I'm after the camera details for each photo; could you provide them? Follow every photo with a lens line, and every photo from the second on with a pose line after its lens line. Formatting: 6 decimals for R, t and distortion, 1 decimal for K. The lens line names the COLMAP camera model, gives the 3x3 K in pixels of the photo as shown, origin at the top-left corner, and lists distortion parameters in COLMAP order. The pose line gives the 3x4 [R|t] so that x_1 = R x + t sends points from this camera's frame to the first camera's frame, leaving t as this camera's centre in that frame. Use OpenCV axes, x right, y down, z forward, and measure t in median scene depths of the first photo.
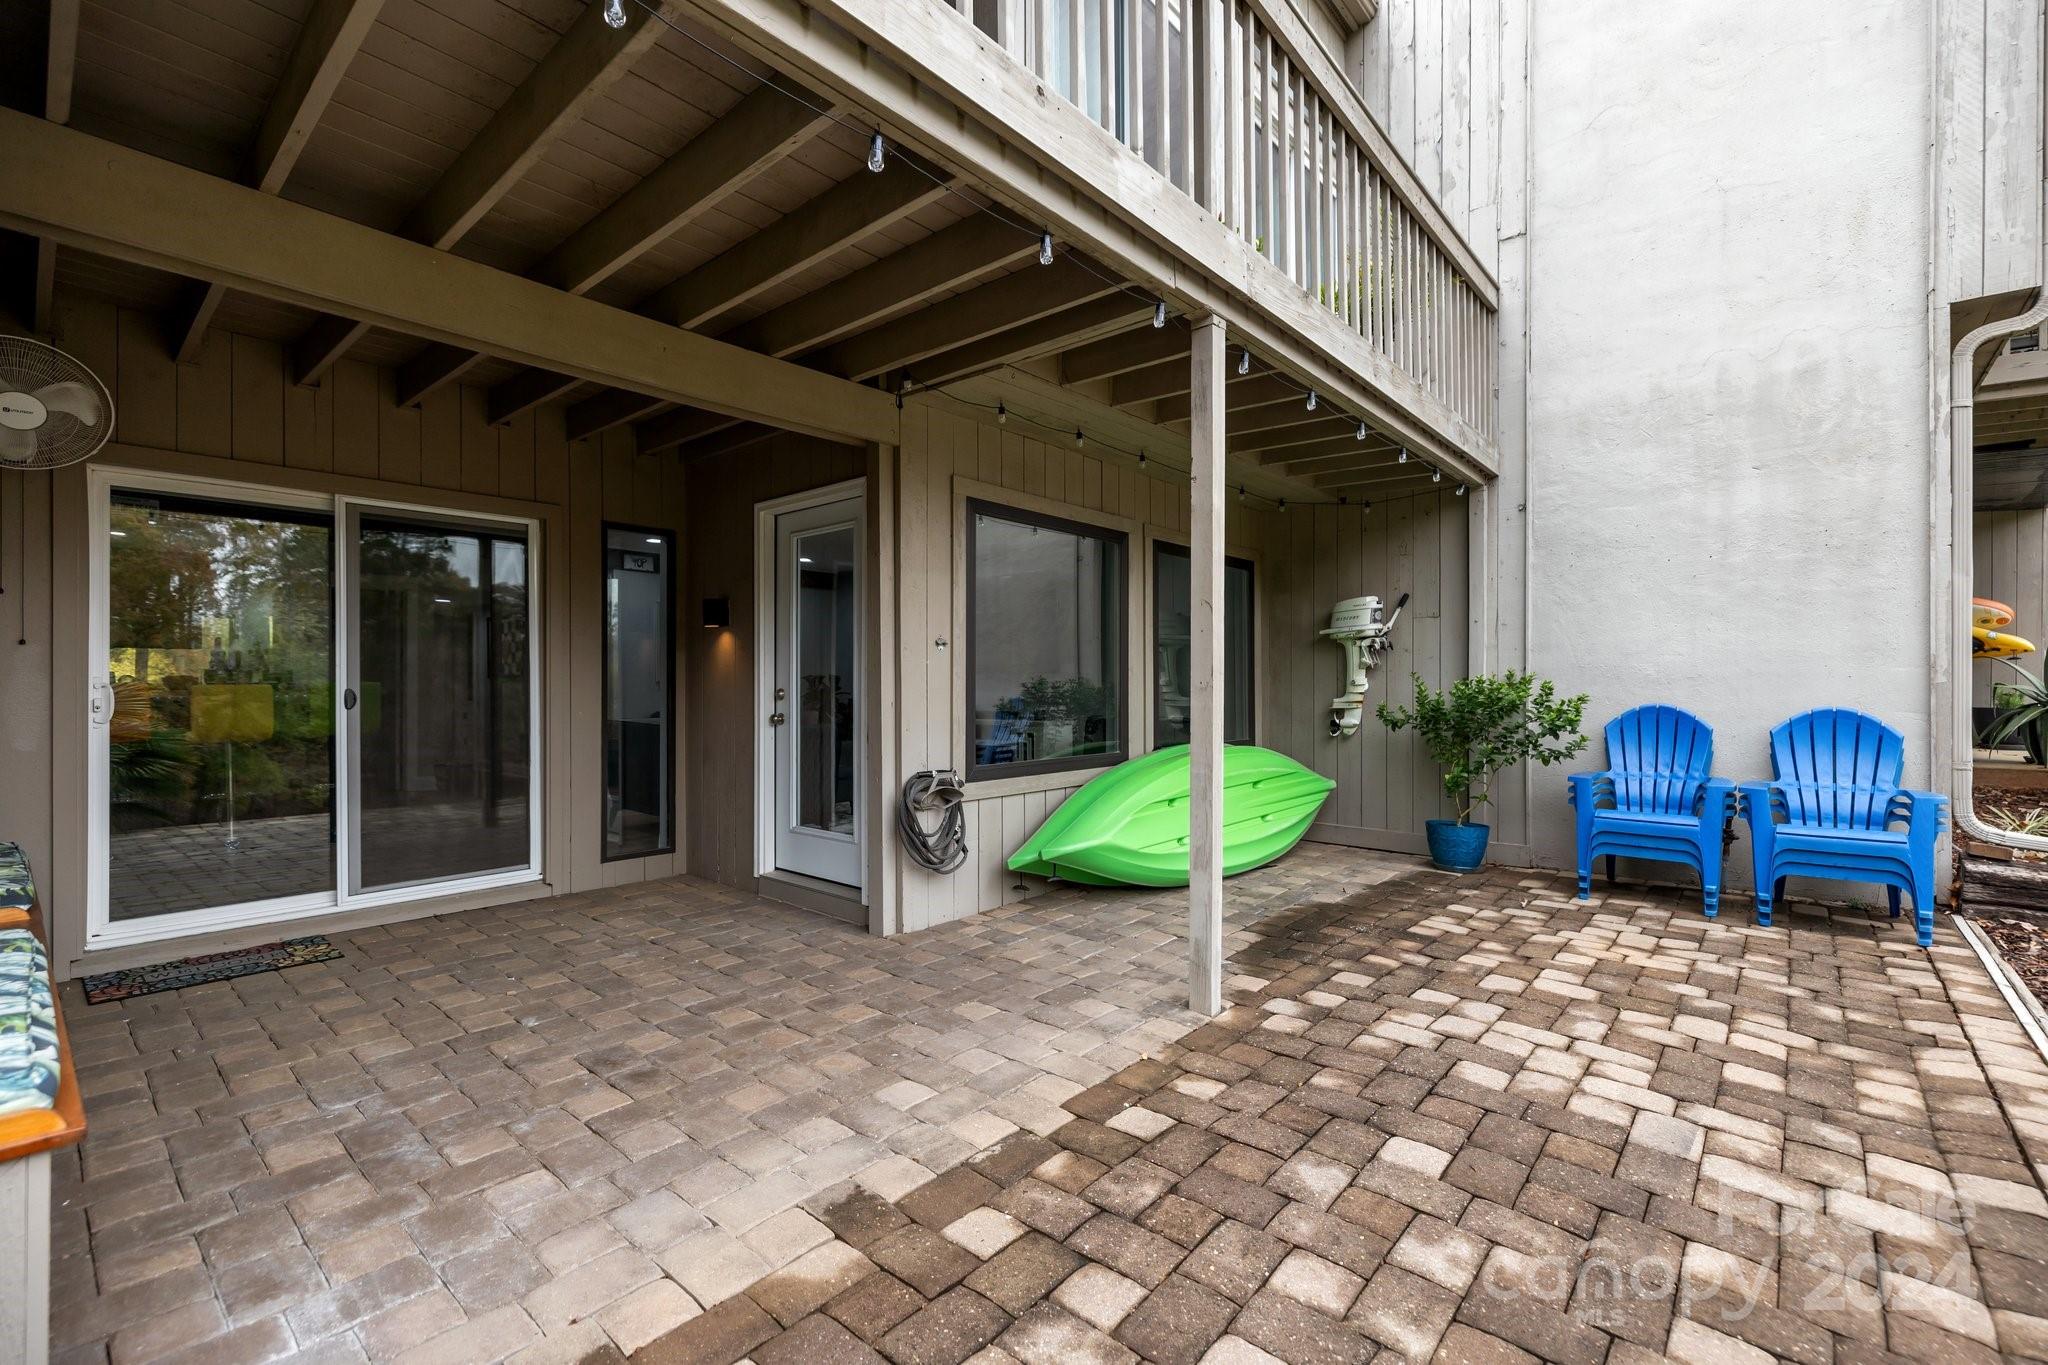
lens RADIAL K [[869.1, 0, 1018.7], [0, 869.1, 682.4], [0, 0, 1]] dist [0.001310, -0.000425]
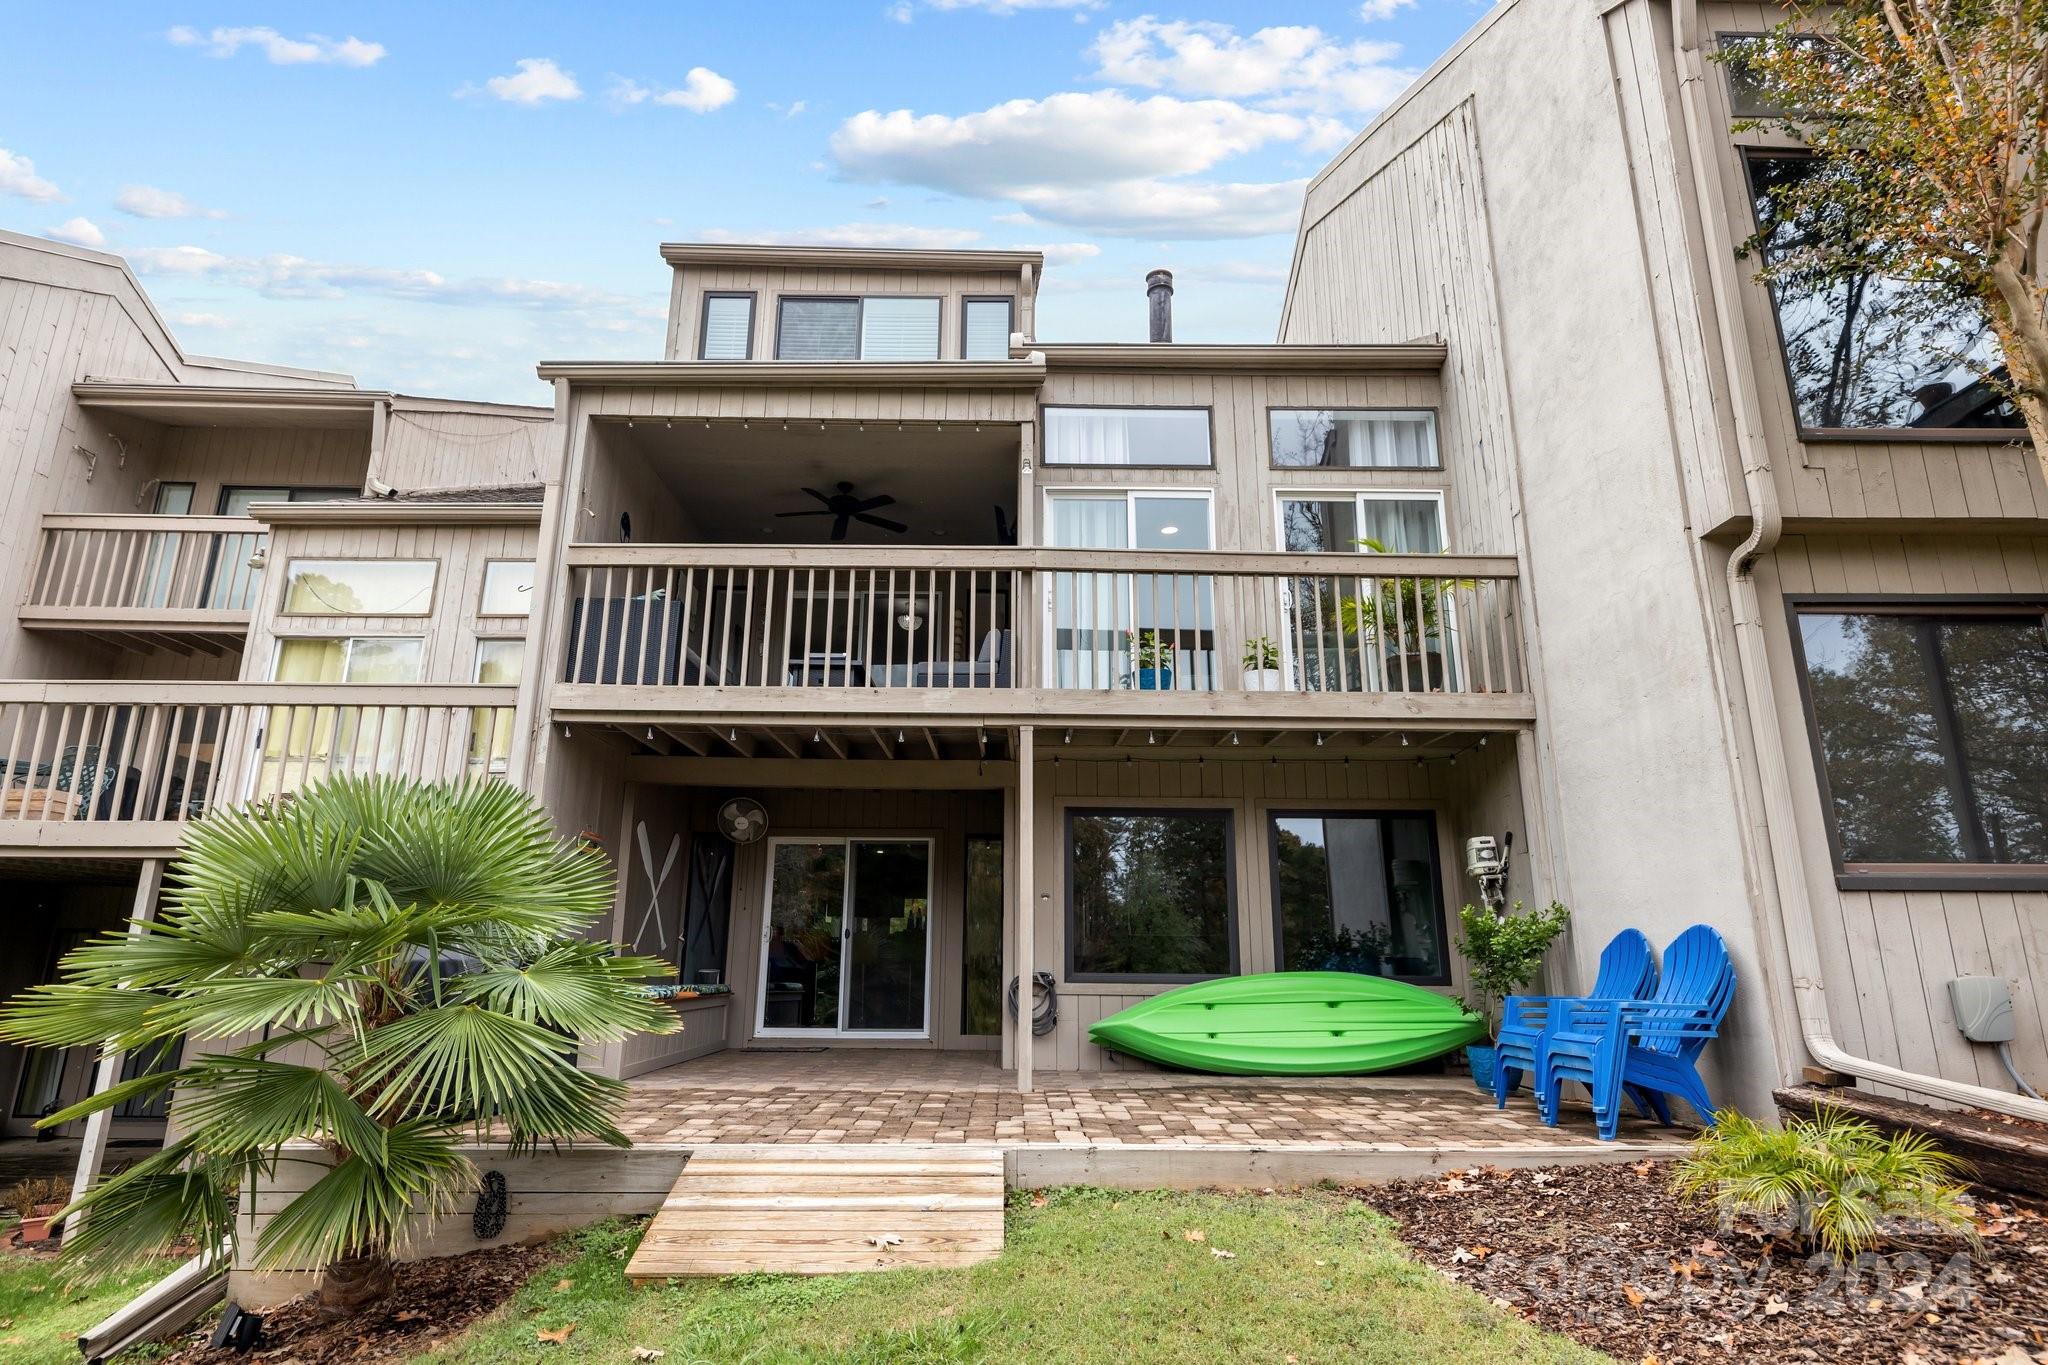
lens RADIAL K [[1071.1, 0, 1030.3], [0, 1071.1, 687.0], [0, 0, 1]] dist [0.005275, 0.000513]
pose [[0.672849, -0.180067, -0.717530, 1.327381], [-0.006803, 0.968377, -0.249397, 0.074771], [0.739748, 0.172688, 0.650347, -0.414051]]
